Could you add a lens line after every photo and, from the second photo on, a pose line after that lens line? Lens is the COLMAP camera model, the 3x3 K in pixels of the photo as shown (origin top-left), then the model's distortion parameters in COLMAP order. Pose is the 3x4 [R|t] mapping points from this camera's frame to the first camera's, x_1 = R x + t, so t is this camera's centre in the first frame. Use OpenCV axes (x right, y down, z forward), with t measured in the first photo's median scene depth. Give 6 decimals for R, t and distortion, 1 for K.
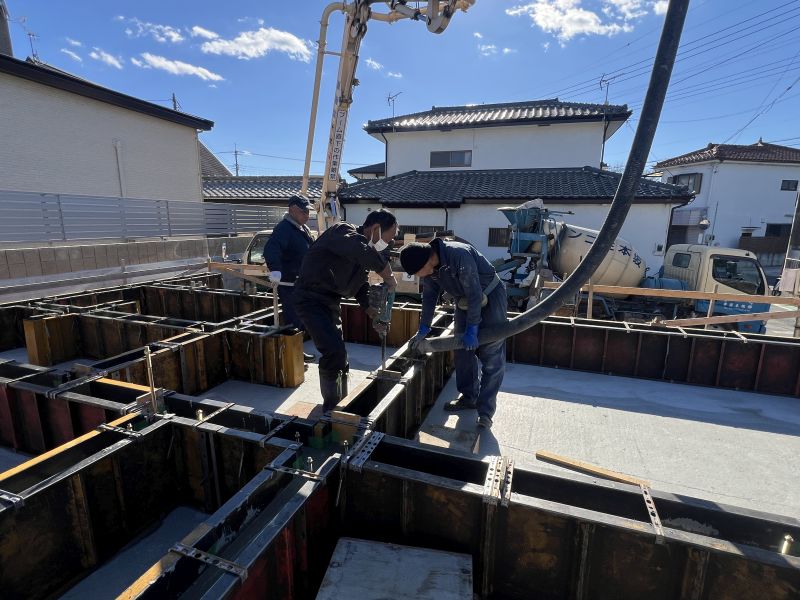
lens RADIAL K [[405.7, 0, 400.4], [0, 405.7, 299.4], [0, 0, 1]] dist [0.005332, 0.000260]
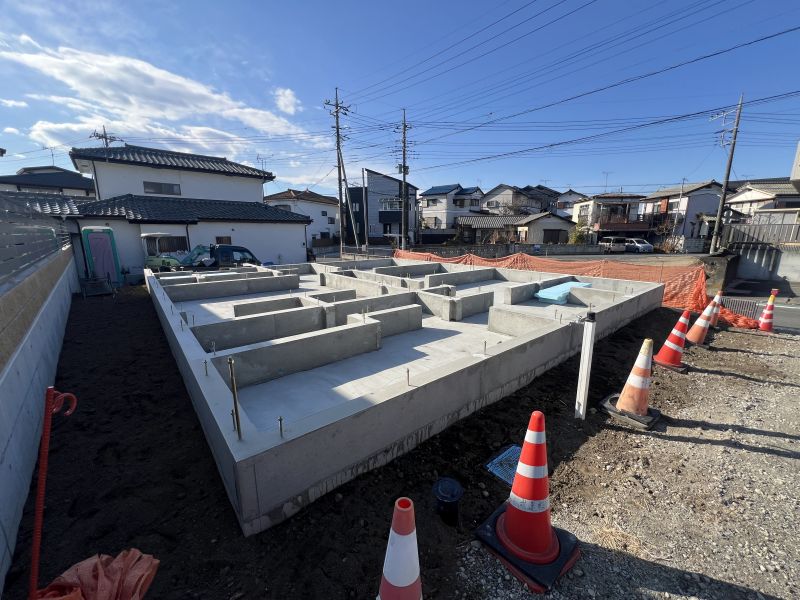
lens RADIAL K [[321.2, 0, 404.8], [0, 321.2, 300.3], [0, 0, 1]] dist [0.001985, -0.000831]
pose [[0.495445, -0.190809, 0.847424, -0.489600], [0.171993, 0.977810, 0.119612, 0.043365], [-0.851442, 0.086490, 0.517268, -0.258050]]
